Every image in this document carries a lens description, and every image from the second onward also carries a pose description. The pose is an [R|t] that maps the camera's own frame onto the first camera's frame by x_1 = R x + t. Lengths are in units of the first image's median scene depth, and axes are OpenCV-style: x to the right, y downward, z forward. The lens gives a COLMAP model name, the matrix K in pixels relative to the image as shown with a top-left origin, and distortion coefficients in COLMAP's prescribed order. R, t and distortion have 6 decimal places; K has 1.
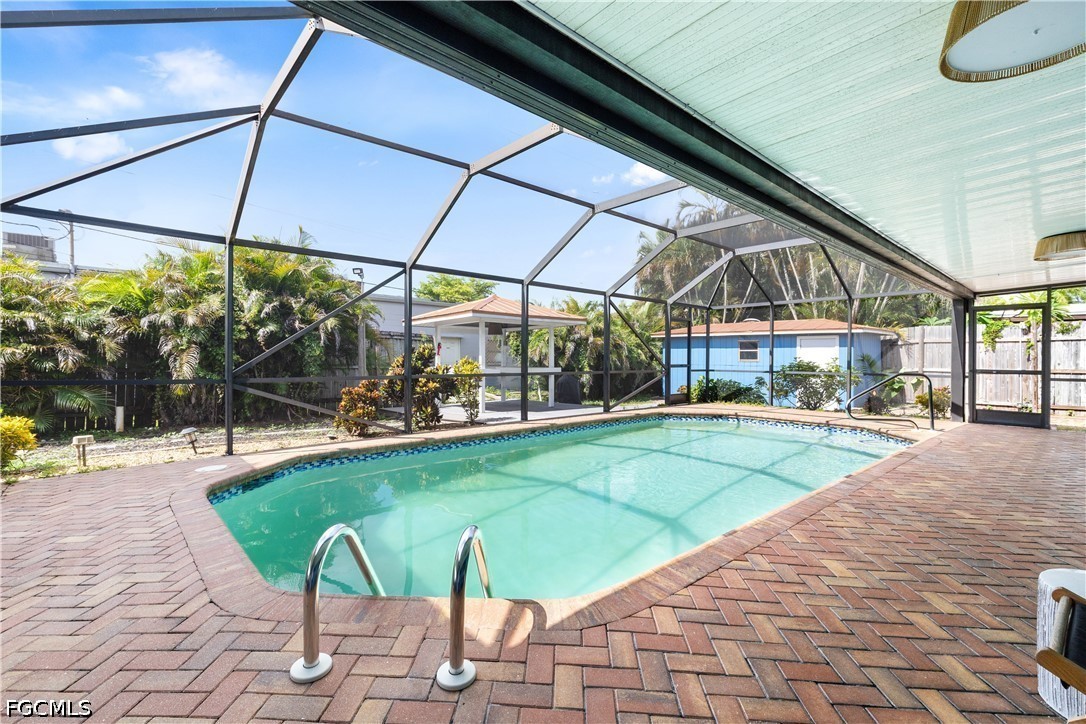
lens RADIAL K [[493.3, 0, 545.8], [0, 493.3, 358.9], [0, 0, 1]] dist [0.001354, -0.000047]
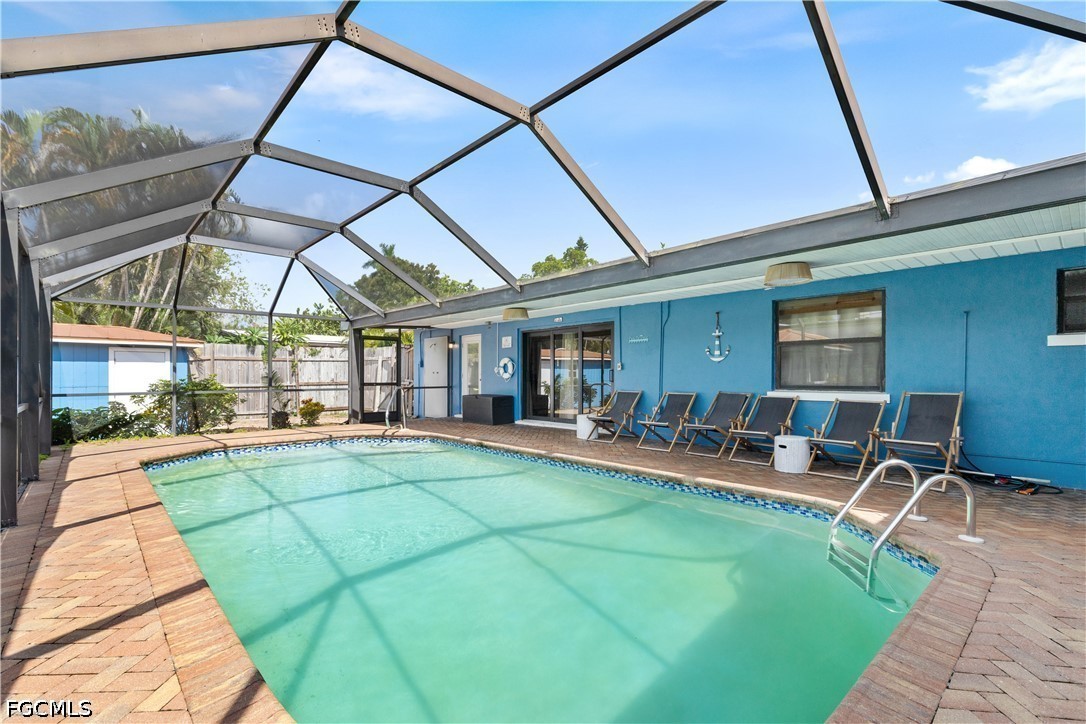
lens RADIAL K [[497.4, 0, 537.3], [0, 497.4, 377.4], [0, 0, 1]] dist [0.012641, -0.000006]
pose [[0.010928, -0.012100, 0.999867, -0.417937], [0.005223, 0.999914, 0.012044, -0.006746], [-0.999927, 0.005091, 0.010990, 0.471886]]
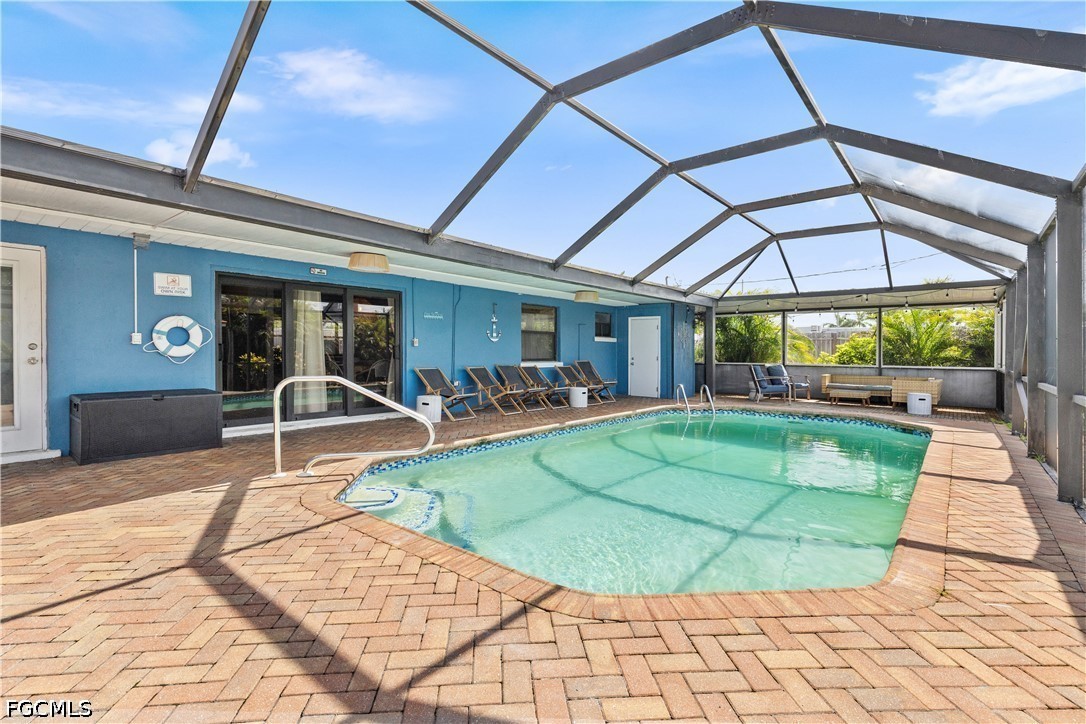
lens RADIAL K [[493.3, 0, 545.8], [0, 493.3, 358.9], [0, 0, 1]] dist [0.001354, -0.000047]
pose [[-0.990673, -0.015526, -0.135376, 0.416738], [-0.018447, 0.999623, 0.020344, -0.007925], [0.135009, 0.022652, -0.990585, 1.221368]]
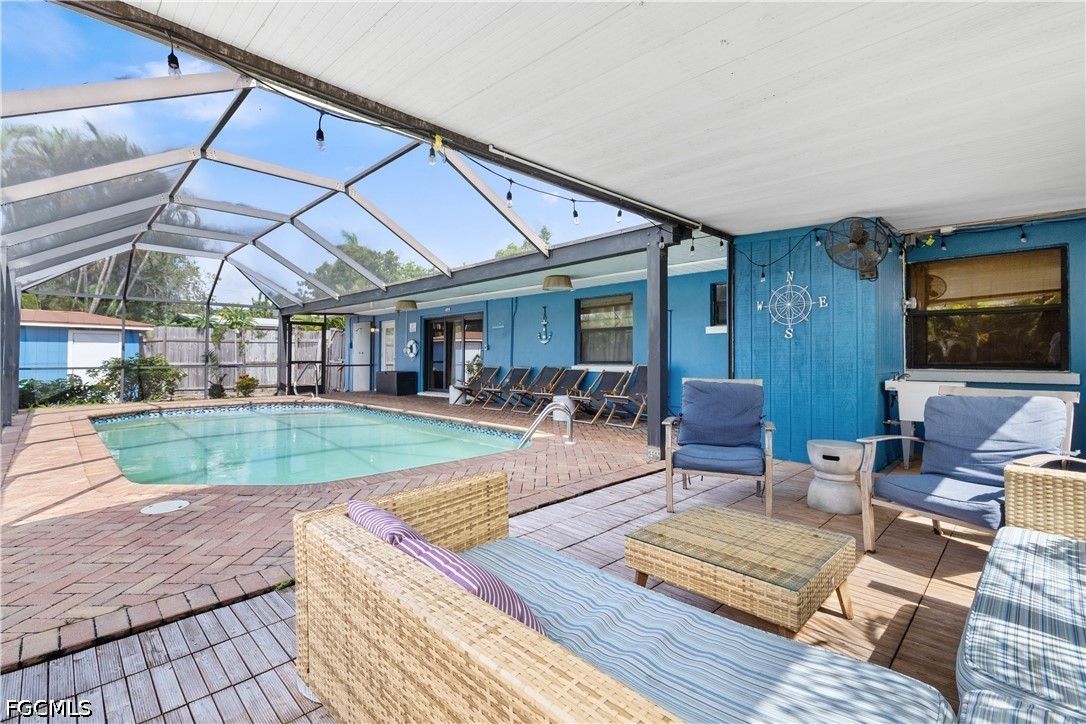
lens RADIAL K [[493.3, 0, 545.8], [0, 493.3, 358.9], [0, 0, 1]] dist [0.001354, -0.000047]
pose [[-0.045392, -0.009243, 0.998926, -0.670390], [0.002133, 0.999954, 0.009350, 0.001582], [-0.998967, 0.002556, -0.045370, 0.236242]]
